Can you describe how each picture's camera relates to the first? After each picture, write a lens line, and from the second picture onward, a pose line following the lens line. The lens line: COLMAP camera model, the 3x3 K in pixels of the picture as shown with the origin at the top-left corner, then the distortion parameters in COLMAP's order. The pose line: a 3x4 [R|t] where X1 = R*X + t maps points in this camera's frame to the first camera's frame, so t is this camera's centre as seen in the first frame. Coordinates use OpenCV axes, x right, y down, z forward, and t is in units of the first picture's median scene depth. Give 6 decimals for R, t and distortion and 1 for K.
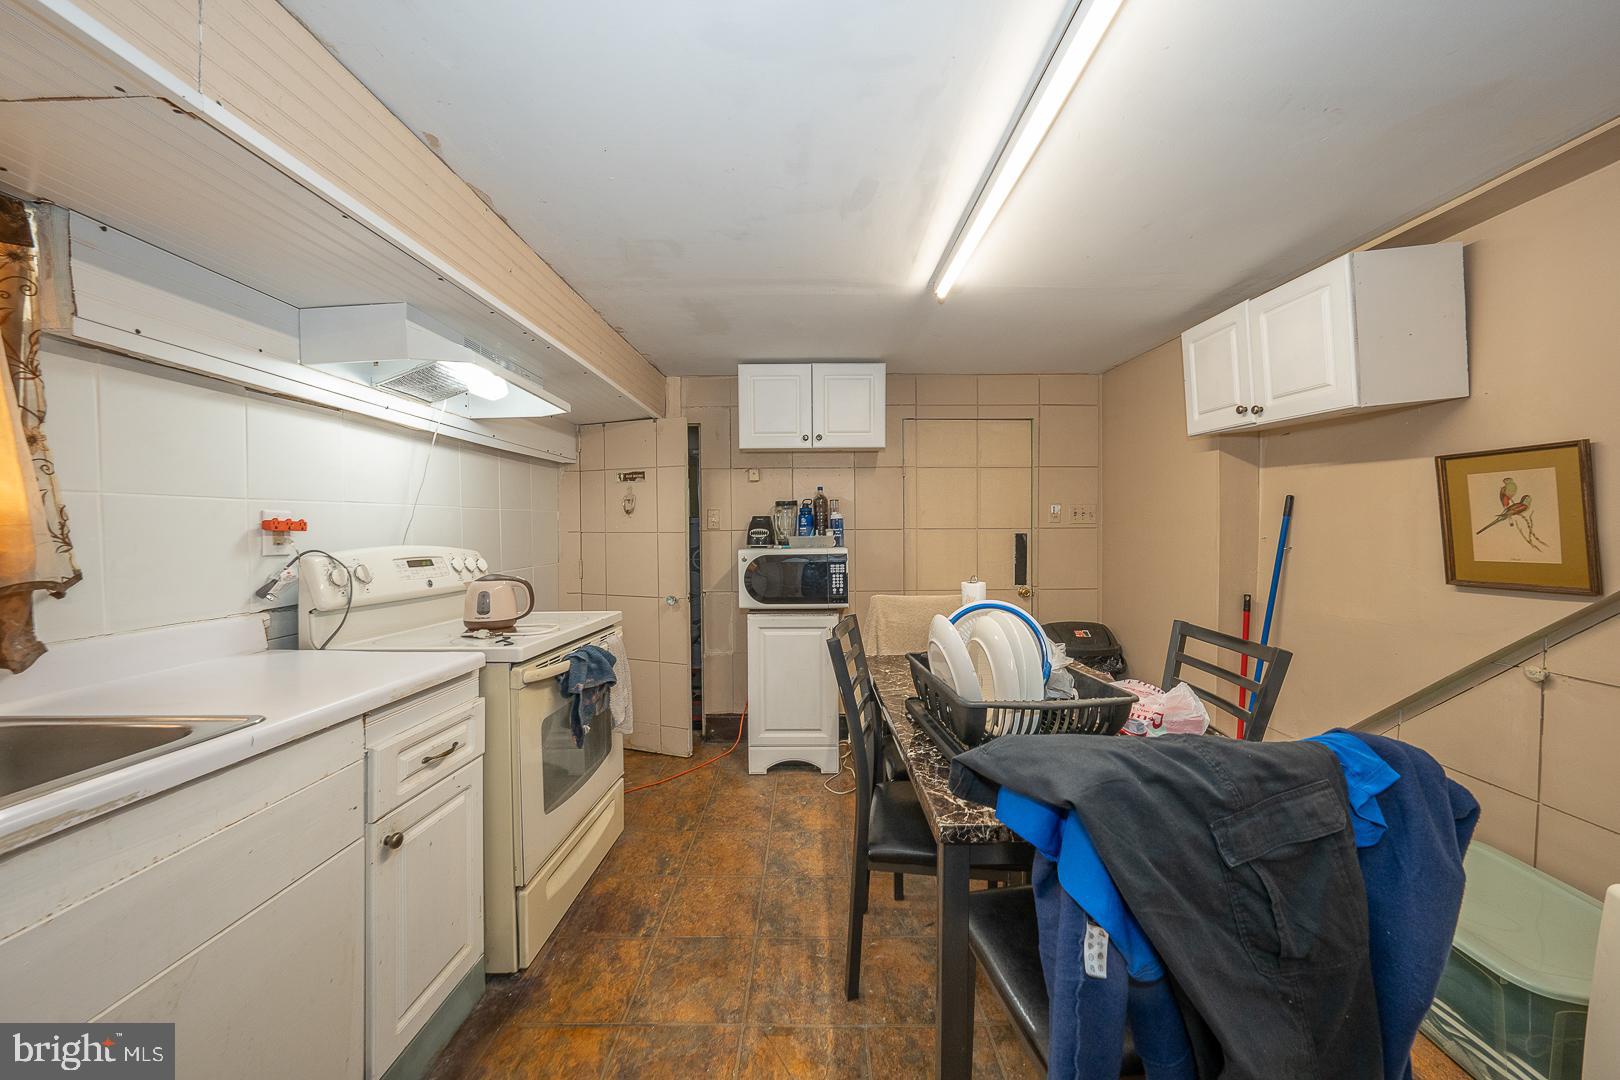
lens RADIAL K [[555.7, 0, 810.0], [0, 555.7, 533.9], [0, 0, 1]] dist [-0.030674, 0.006304]
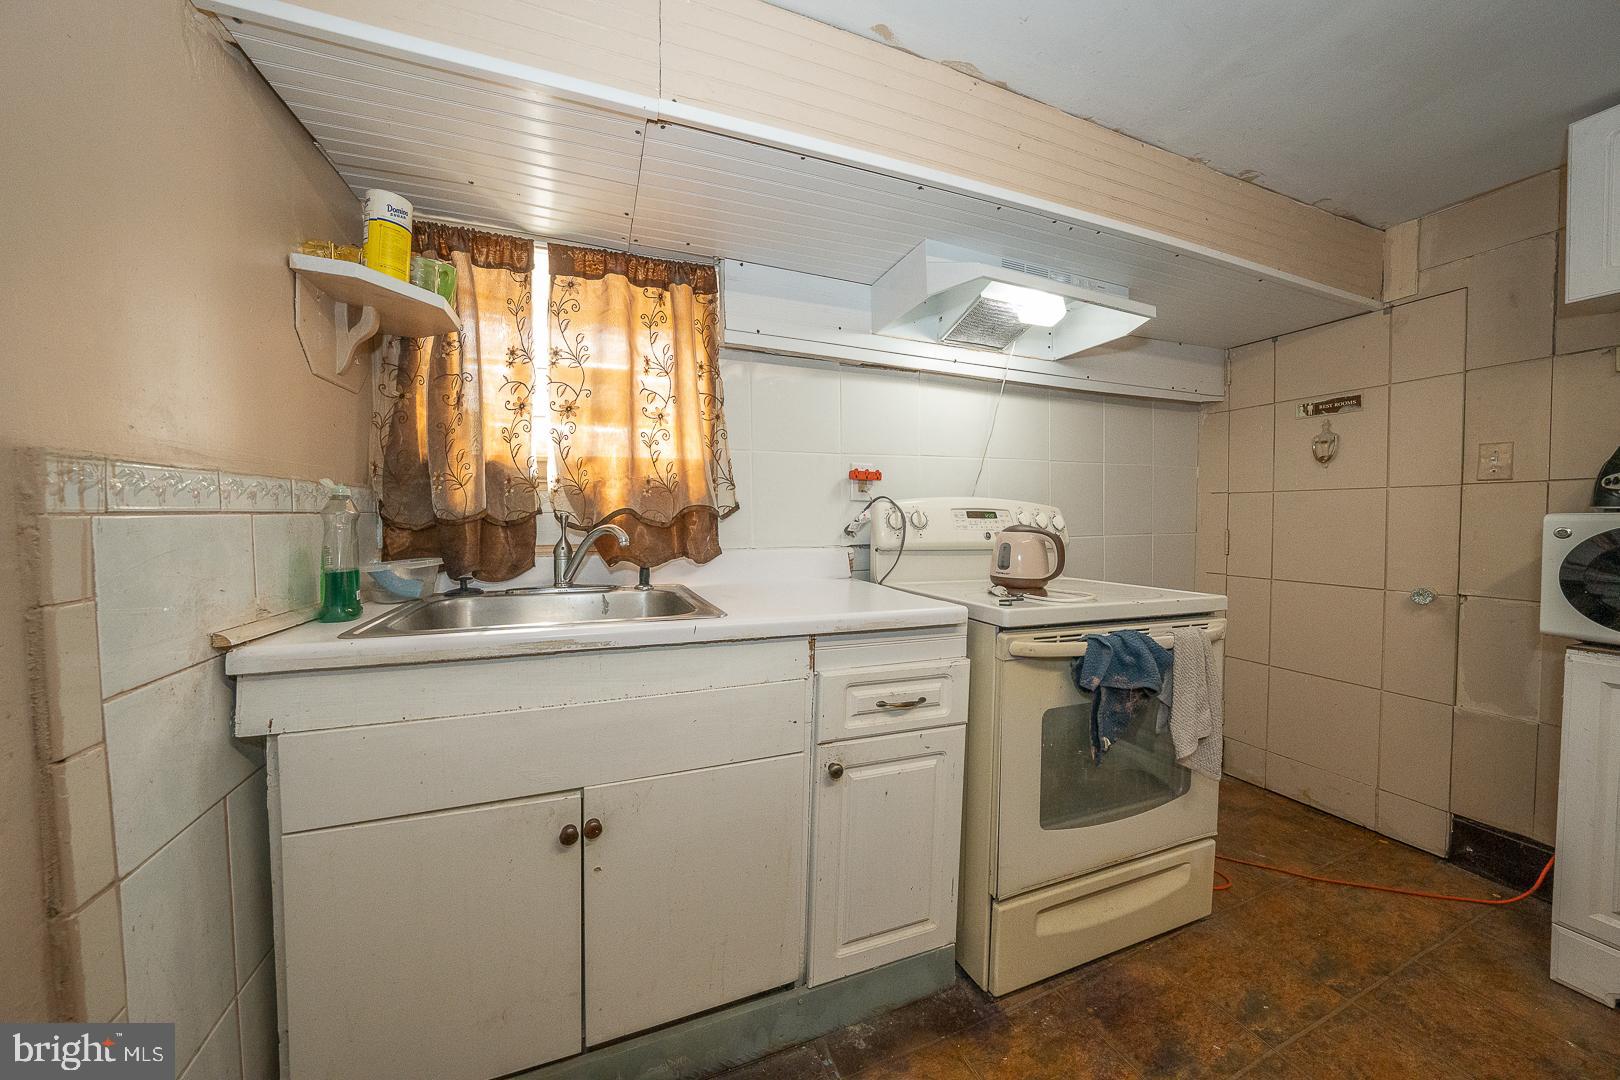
lens RADIAL K [[555.7, 0, 810.0], [0, 555.7, 533.9], [0, 0, 1]] dist [-0.030674, 0.006304]
pose [[0.389689, 0.037816, -0.920170, 0.097814], [-0.011458, 0.999278, 0.036214, 0.066672], [0.920875, -0.003569, 0.389841, 0.401252]]
